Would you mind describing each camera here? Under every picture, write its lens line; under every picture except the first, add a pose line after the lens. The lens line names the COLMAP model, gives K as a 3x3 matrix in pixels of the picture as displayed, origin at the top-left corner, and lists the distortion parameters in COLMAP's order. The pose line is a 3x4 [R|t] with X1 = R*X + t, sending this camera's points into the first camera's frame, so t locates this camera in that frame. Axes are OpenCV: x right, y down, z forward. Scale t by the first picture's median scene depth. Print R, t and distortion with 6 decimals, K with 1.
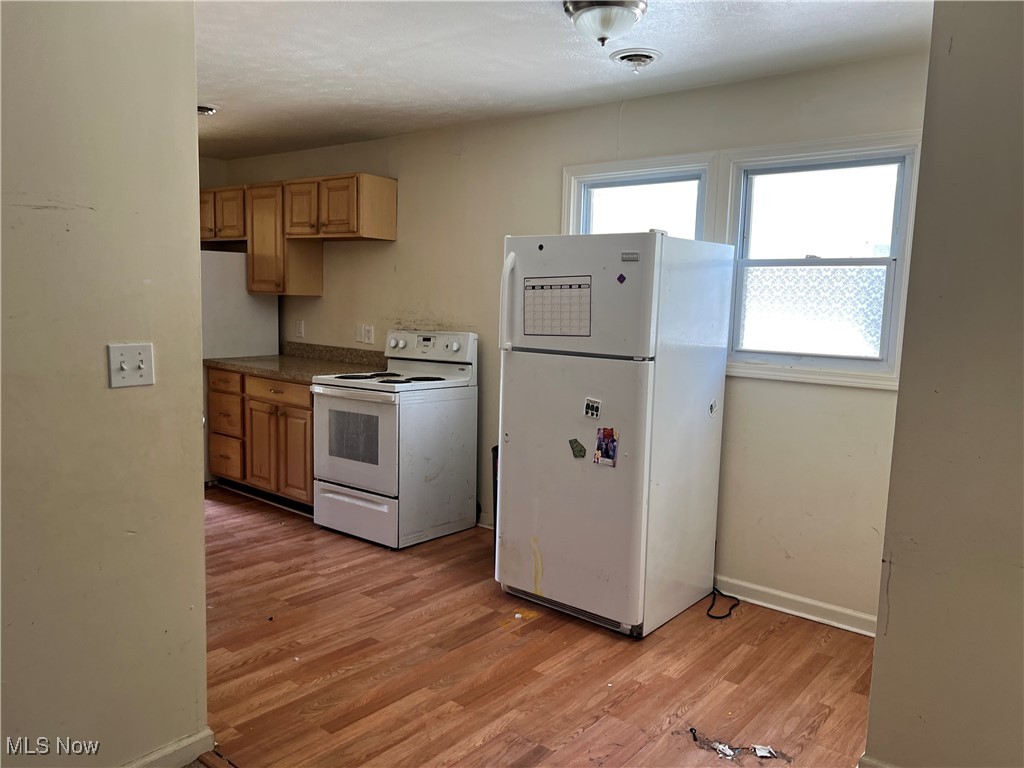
lens RADIAL K [[789.3, 0, 512.0], [0, 789.3, 384.0], [0, 0, 1]] dist [0.001568, -0.002569]
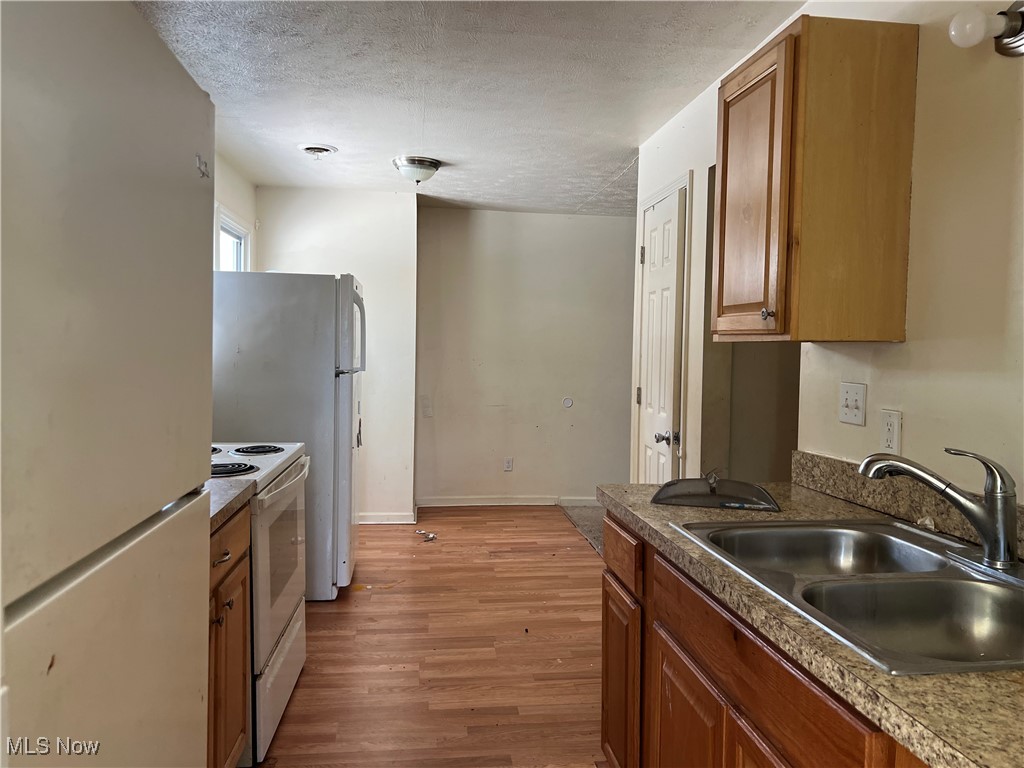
lens RADIAL K [[789.3, 0, 512.0], [0, 789.3, 384.0], [0, 0, 1]] dist [0.001568, -0.002569]
pose [[-0.731373, -0.064787, 0.678893, -1.093177], [0.043019, 0.989112, 0.140736, -0.209247], [-0.680619, 0.132136, -0.720623, 1.902848]]
